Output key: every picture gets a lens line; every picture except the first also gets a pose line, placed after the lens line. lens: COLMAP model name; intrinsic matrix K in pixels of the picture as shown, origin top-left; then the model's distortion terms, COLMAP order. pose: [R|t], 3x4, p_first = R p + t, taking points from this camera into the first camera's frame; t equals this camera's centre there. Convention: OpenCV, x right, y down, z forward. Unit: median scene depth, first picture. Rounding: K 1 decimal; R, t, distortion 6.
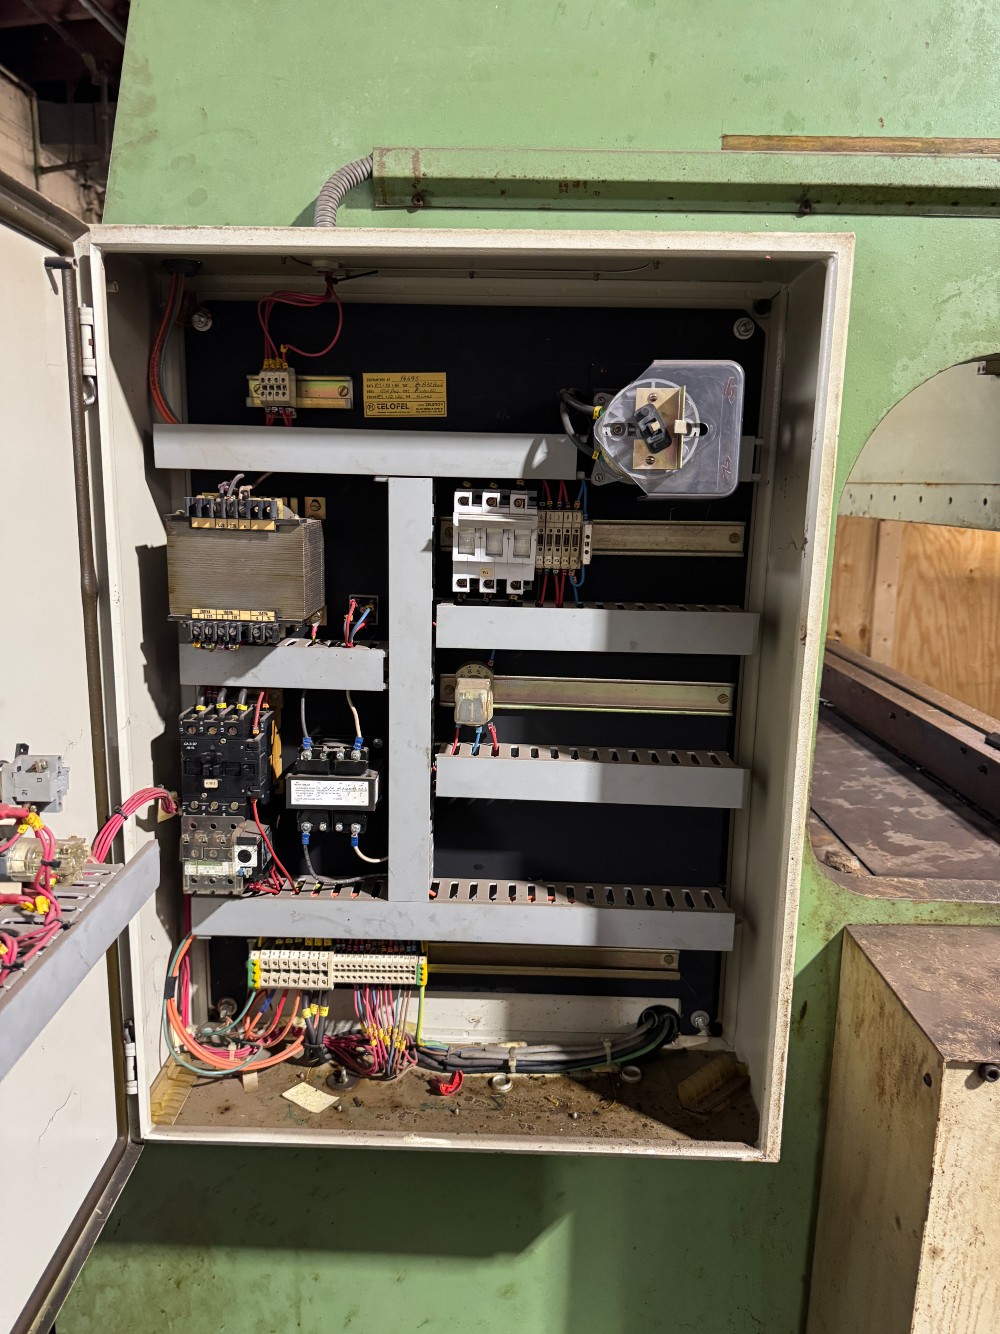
lens RADIAL K [[946.8, 0, 500.0], [0, 946.8, 667.0], [0, 0, 1]] dist [-0.004200, -0.000763]
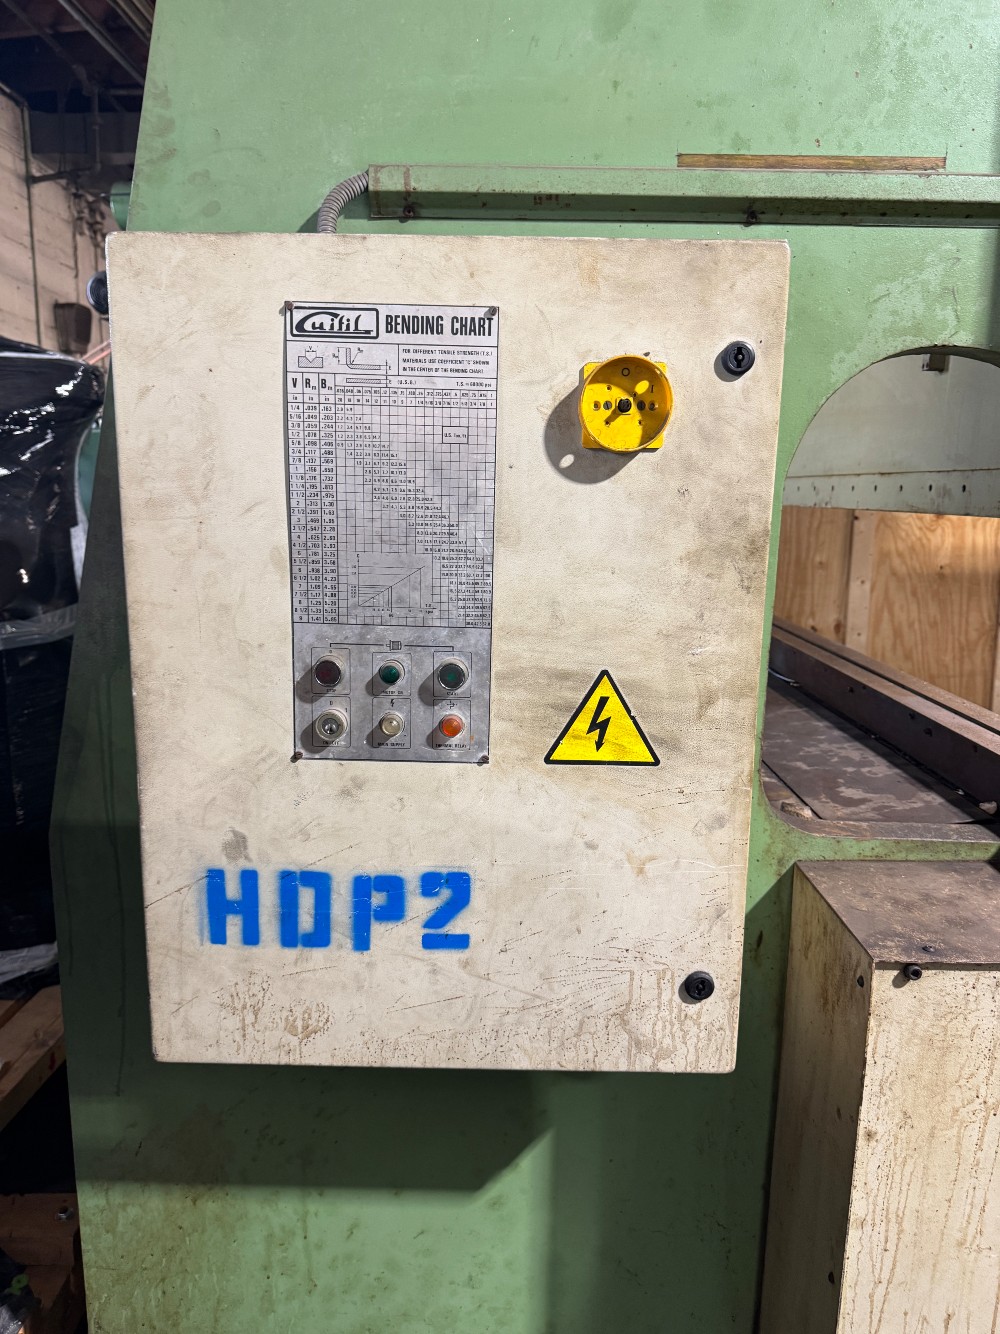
lens RADIAL K [[926.9, 0, 500.0], [0, 926.9, 667.0], [0, 0, 1]] dist [0.001266, -0.005092]
pose [[0.999884, -0.006515, 0.013761, 0.002992], [0.006511, 0.999979, 0.000398, 0.047747], [-0.013764, -0.000309, 0.999905, -0.102571]]
